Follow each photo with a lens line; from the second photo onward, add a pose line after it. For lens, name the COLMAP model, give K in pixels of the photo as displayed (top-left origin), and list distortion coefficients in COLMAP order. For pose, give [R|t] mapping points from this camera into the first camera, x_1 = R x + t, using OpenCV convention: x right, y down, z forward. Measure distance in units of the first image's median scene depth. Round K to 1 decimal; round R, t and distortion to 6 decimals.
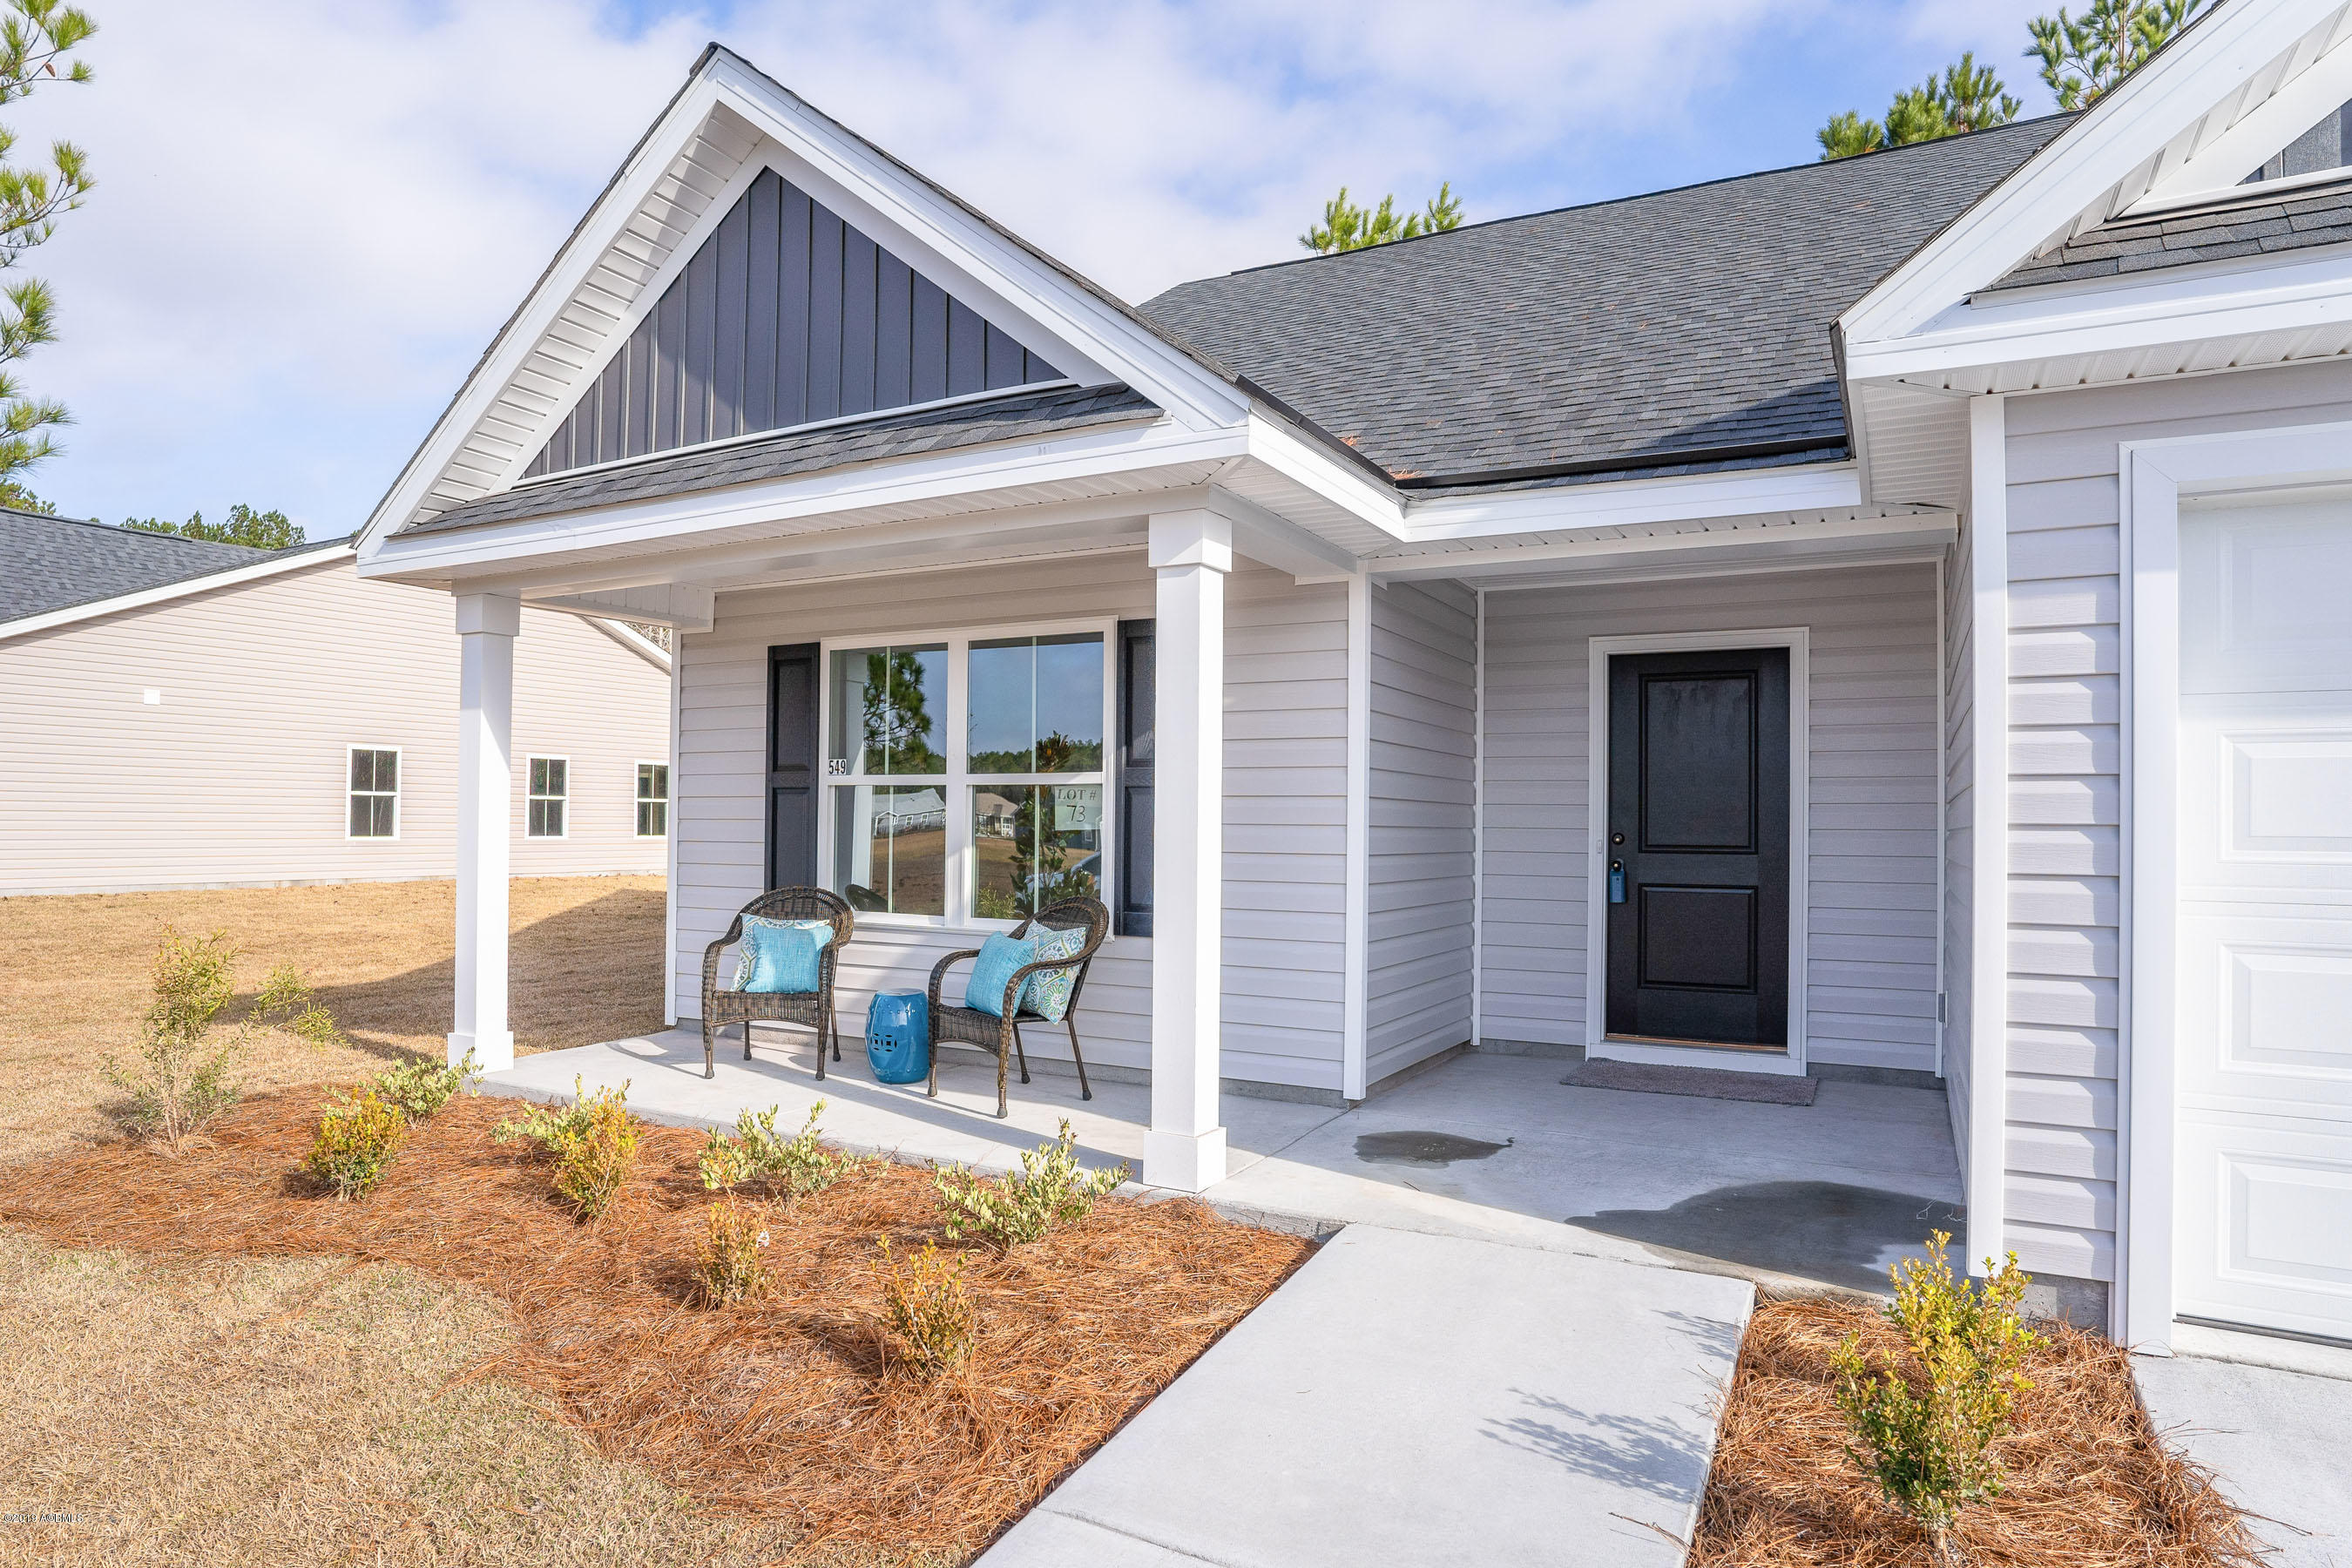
lens RADIAL K [[1448.4, 0, 1097.1], [0, 1448.4, 804.9], [0, 0, 1]] dist [-0.058866, 0.028882]
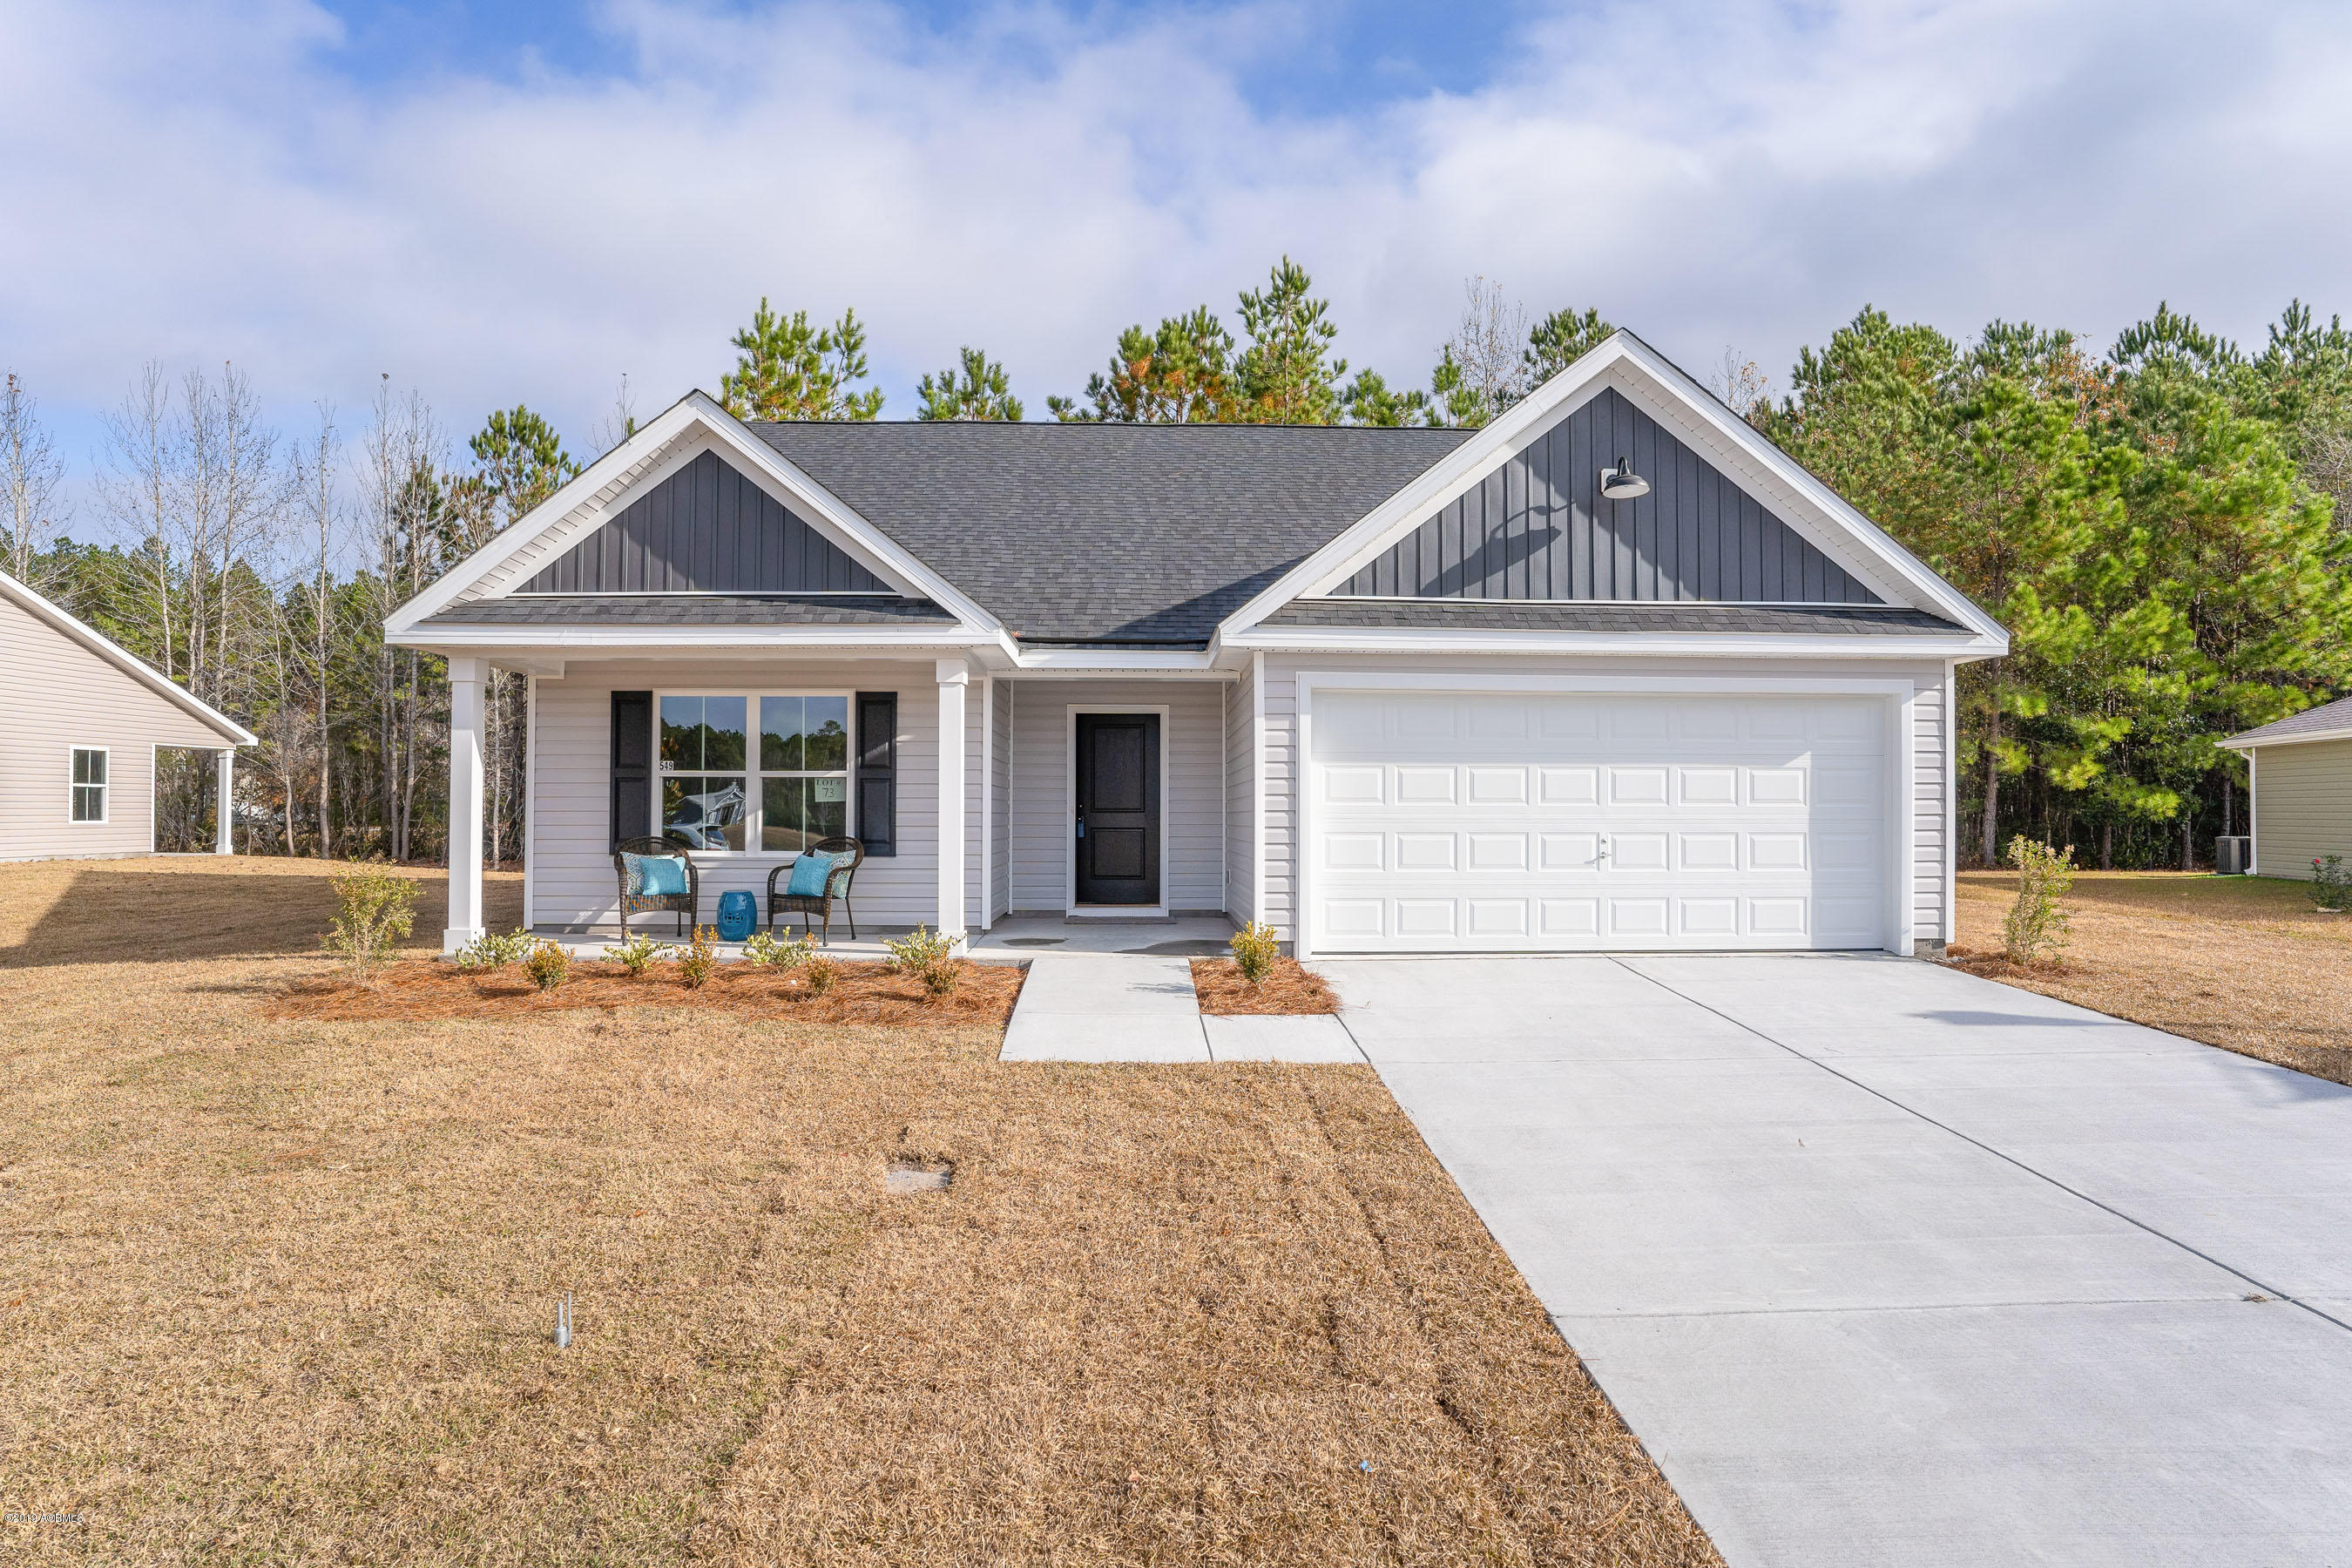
lens RADIAL K [[1311.3, 0, 1194.6], [0, 1311.3, 793.1], [0, 0, 1]] dist [-0.042034, 0.002541]
pose [[0.845904, -0.000055, 0.533336, -0.532246], [-0.000149, 1.000000, 0.000338, 0.005972], [-0.533336, -0.000365, 0.845904, -0.701376]]
